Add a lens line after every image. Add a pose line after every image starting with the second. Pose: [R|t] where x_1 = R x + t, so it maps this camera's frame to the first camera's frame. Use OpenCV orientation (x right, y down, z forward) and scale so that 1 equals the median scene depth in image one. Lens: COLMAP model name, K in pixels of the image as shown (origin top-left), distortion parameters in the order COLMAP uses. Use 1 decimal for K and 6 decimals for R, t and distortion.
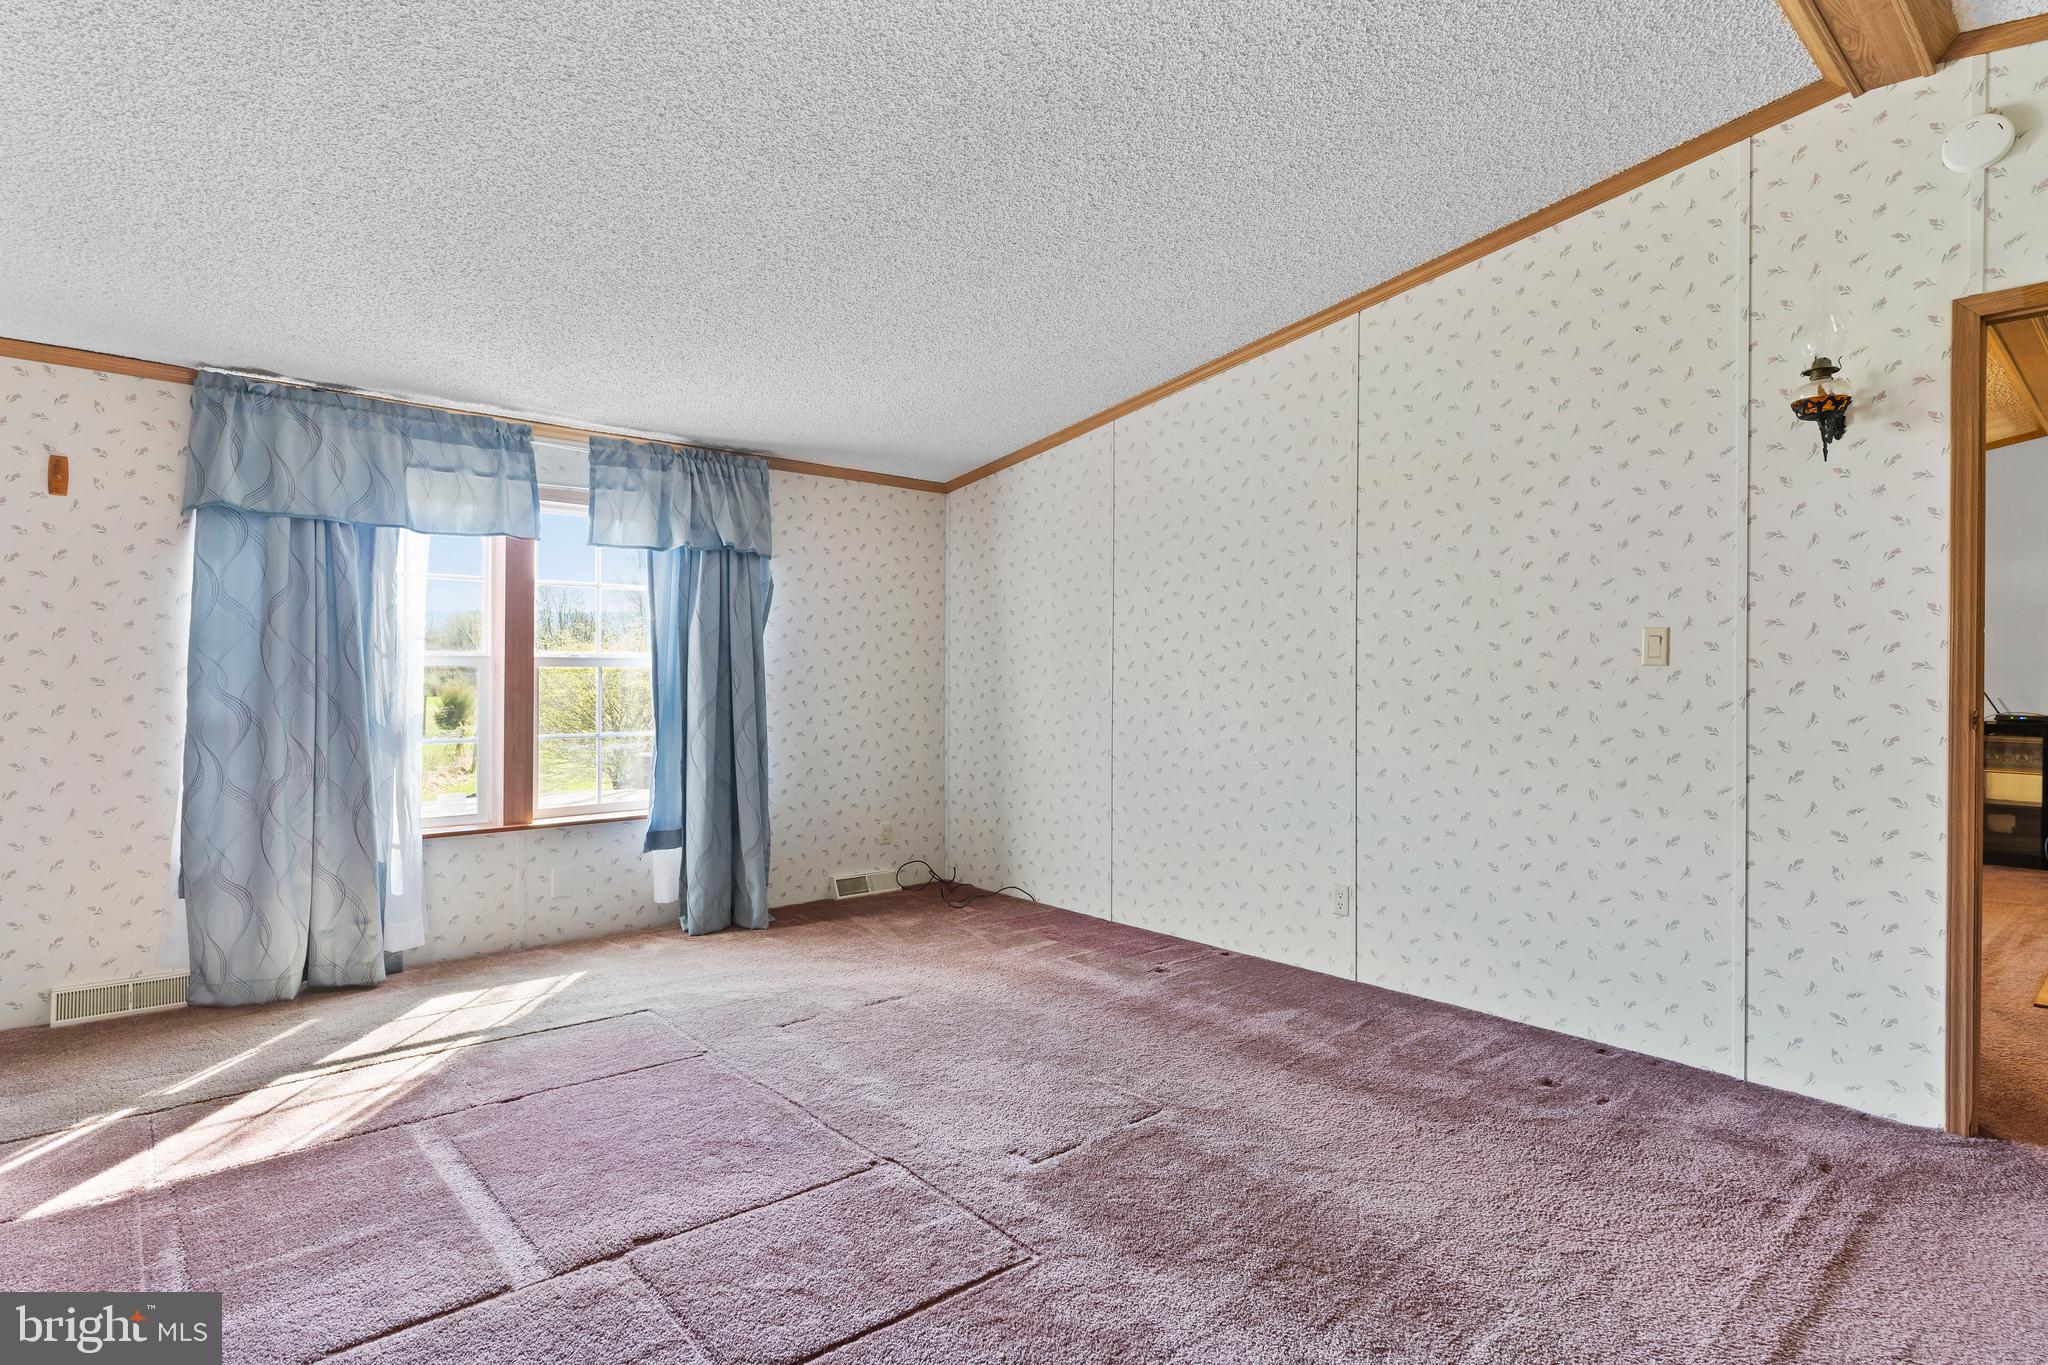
lens RADIAL K [[1048.8, 0, 1008.5], [0, 1048.8, 680.6], [0, 0, 1]] dist [-0.000101, 0.000150]
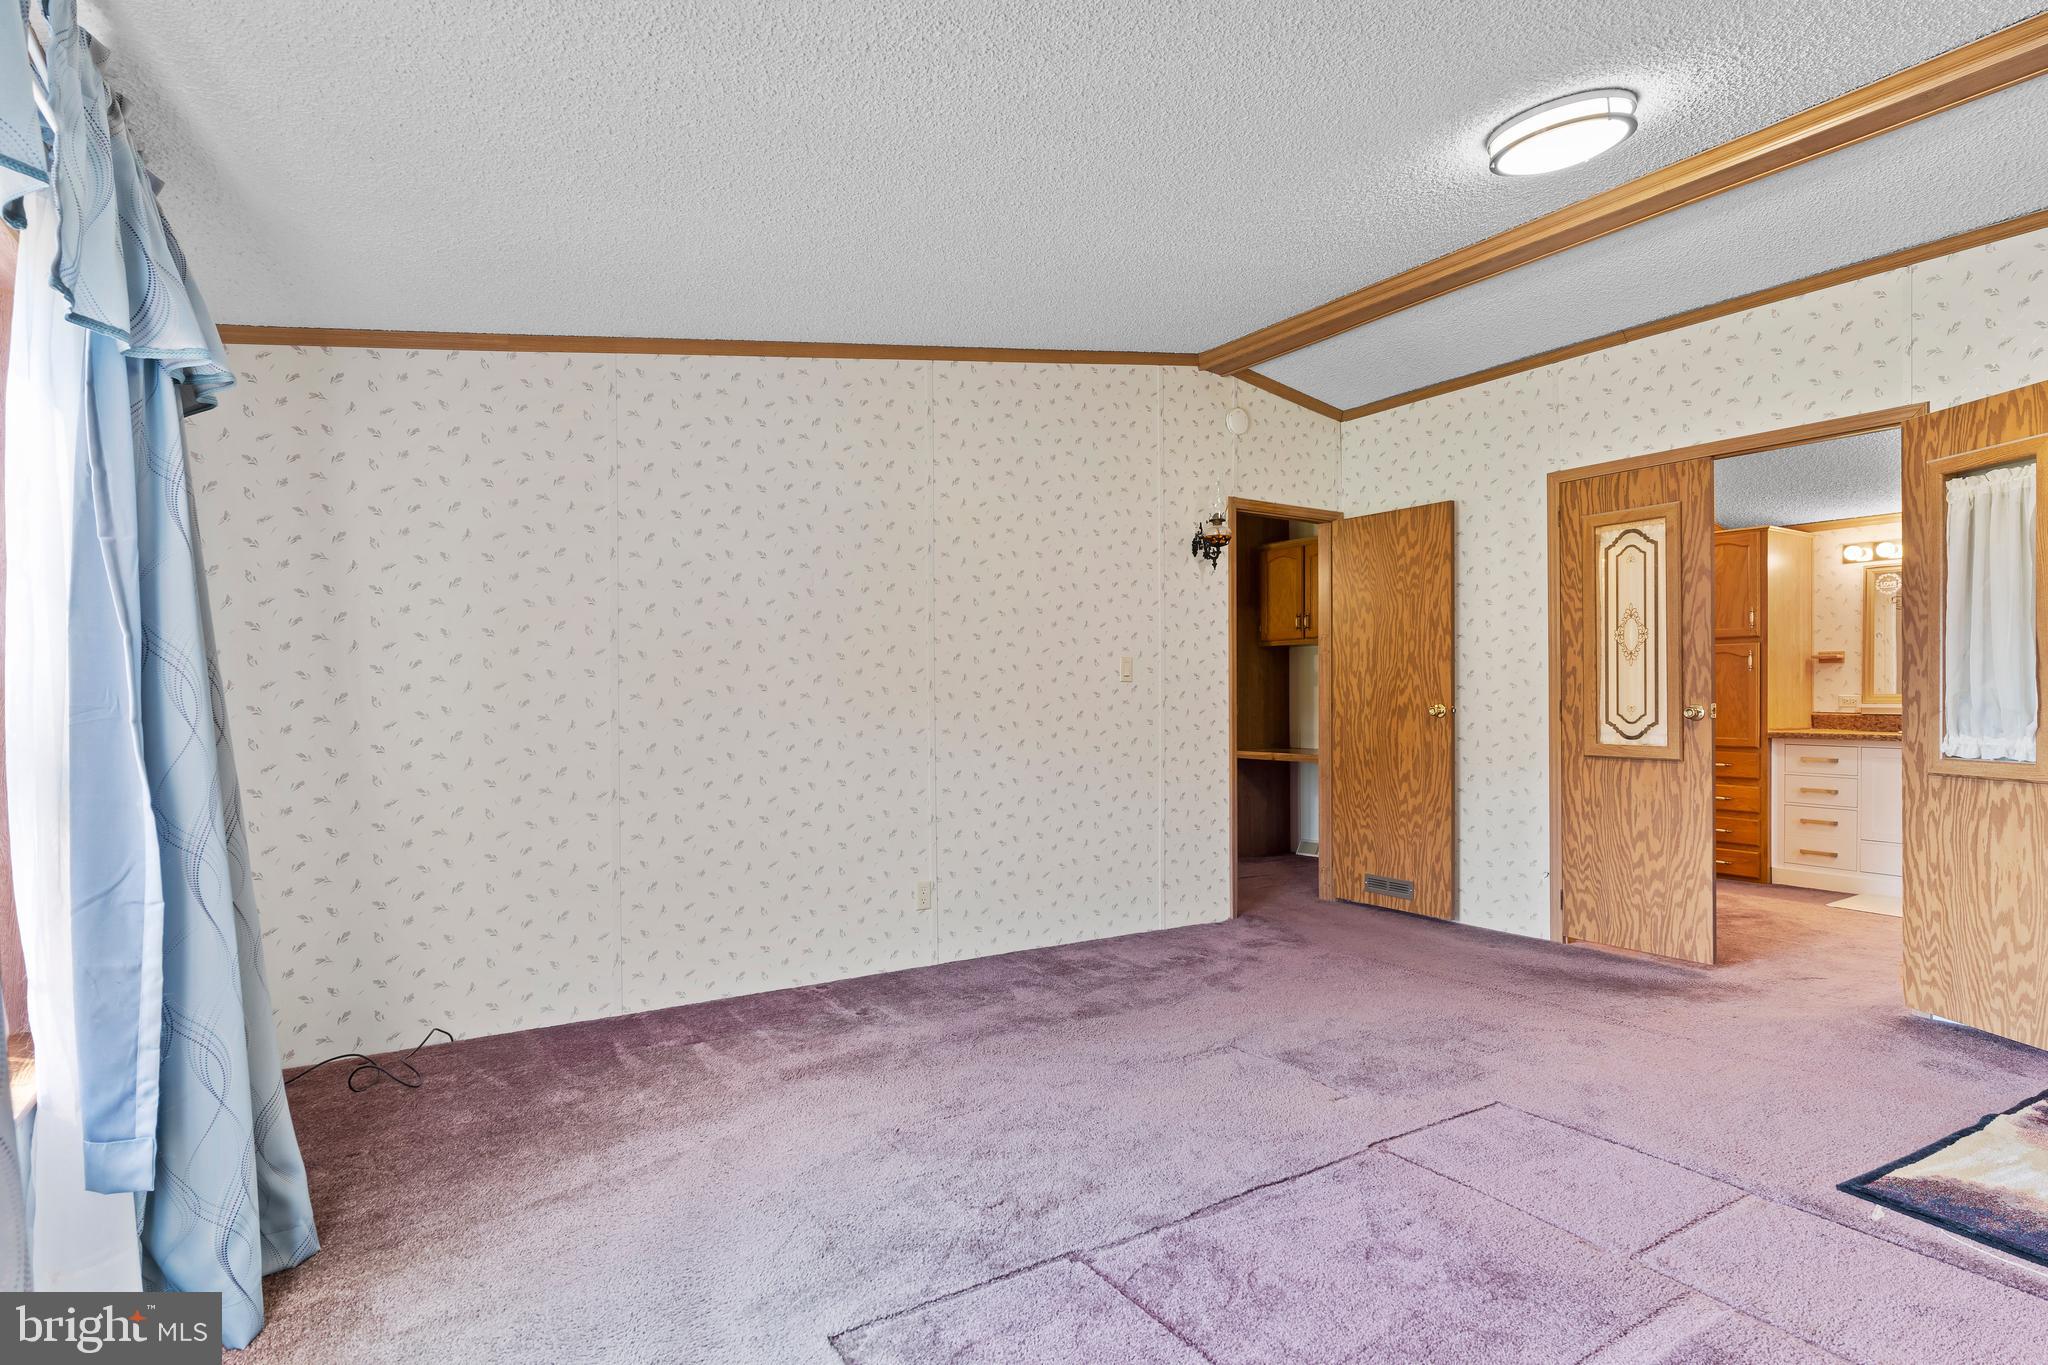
lens RADIAL K [[1048.8, 0, 1009.8], [0, 1048.8, 682.2], [0, 0, 1]] dist [-0.000101, 0.000150]
pose [[0.182938, 0.000383, 0.983124, -0.900367], [0.025020, 0.999674, -0.005046, -0.010074], [-0.982806, 0.025521, 0.182869, 0.843321]]
